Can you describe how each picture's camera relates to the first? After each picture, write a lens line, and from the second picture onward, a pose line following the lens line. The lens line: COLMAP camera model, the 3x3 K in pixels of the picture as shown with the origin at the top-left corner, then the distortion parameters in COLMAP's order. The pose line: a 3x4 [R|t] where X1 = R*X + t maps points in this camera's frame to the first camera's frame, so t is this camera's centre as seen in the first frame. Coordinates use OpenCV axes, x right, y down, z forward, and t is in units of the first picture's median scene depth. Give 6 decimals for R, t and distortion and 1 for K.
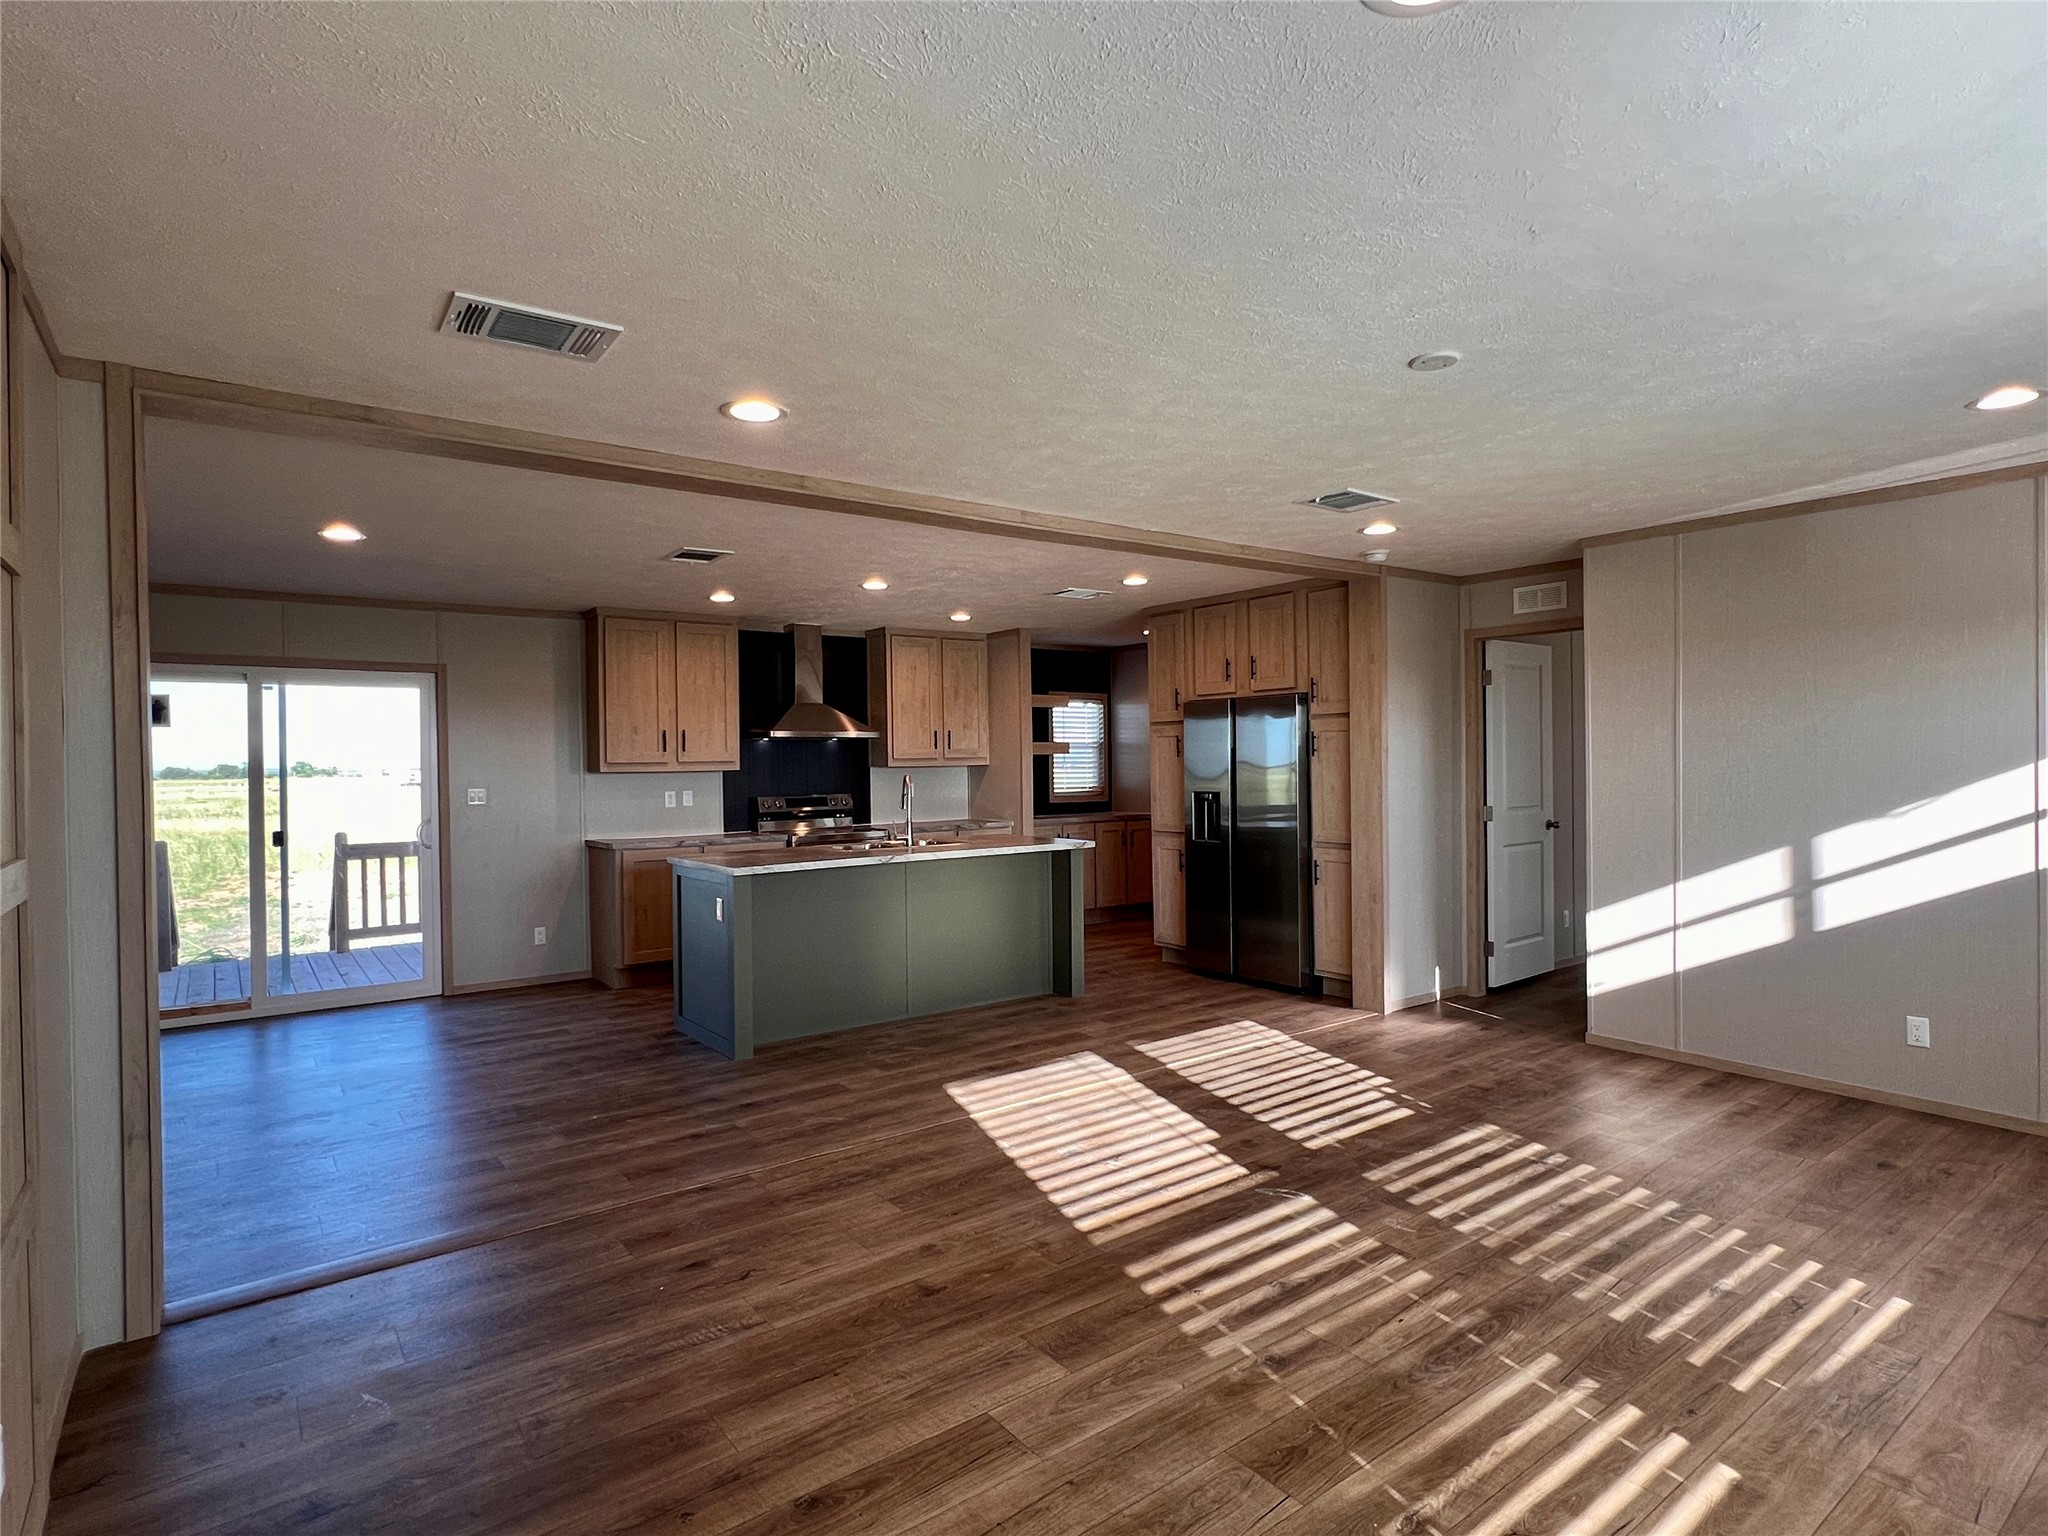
lens RADIAL K [[1072.3, 0, 1024.8], [0, 1072.3, 771.8], [0, 0, 1]] dist [0.003676, 0.000056]
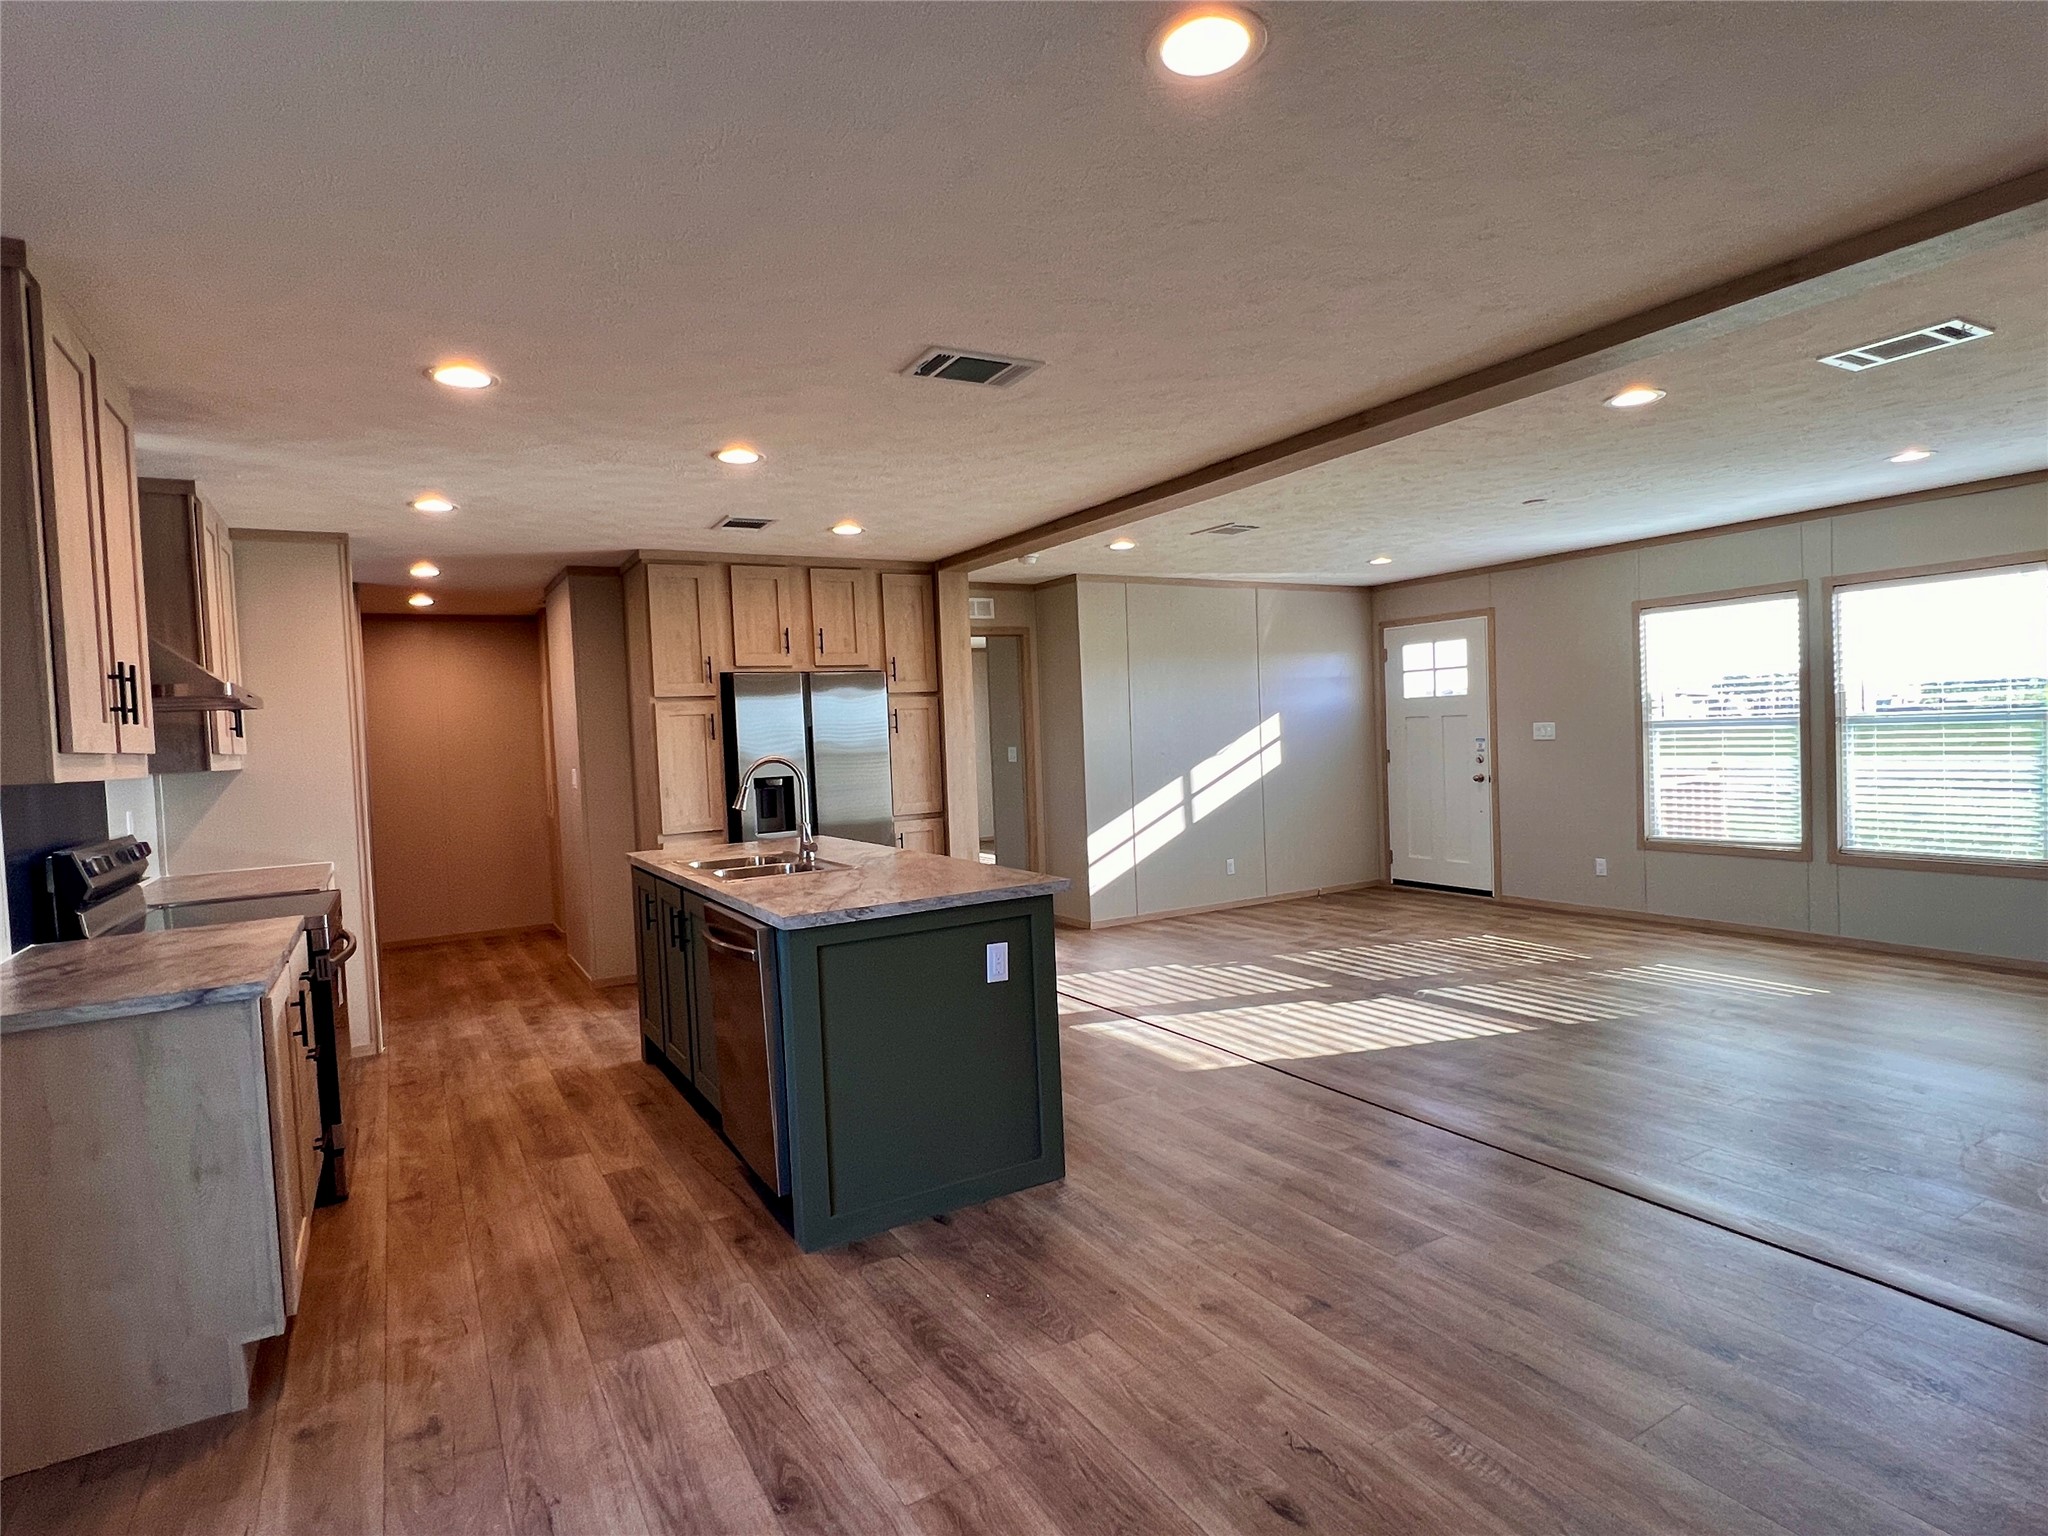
lens RADIAL K [[1072.7, 0, 1015.9], [0, 1072.7, 764.5], [0, 0, 1]] dist [-0.002046, 0.000371]
pose [[0.117537, -0.022970, 0.992803, -1.024805], [0.053691, 0.998417, 0.016743, 0.006653], [-0.991616, 0.051337, 0.118584, 1.049742]]
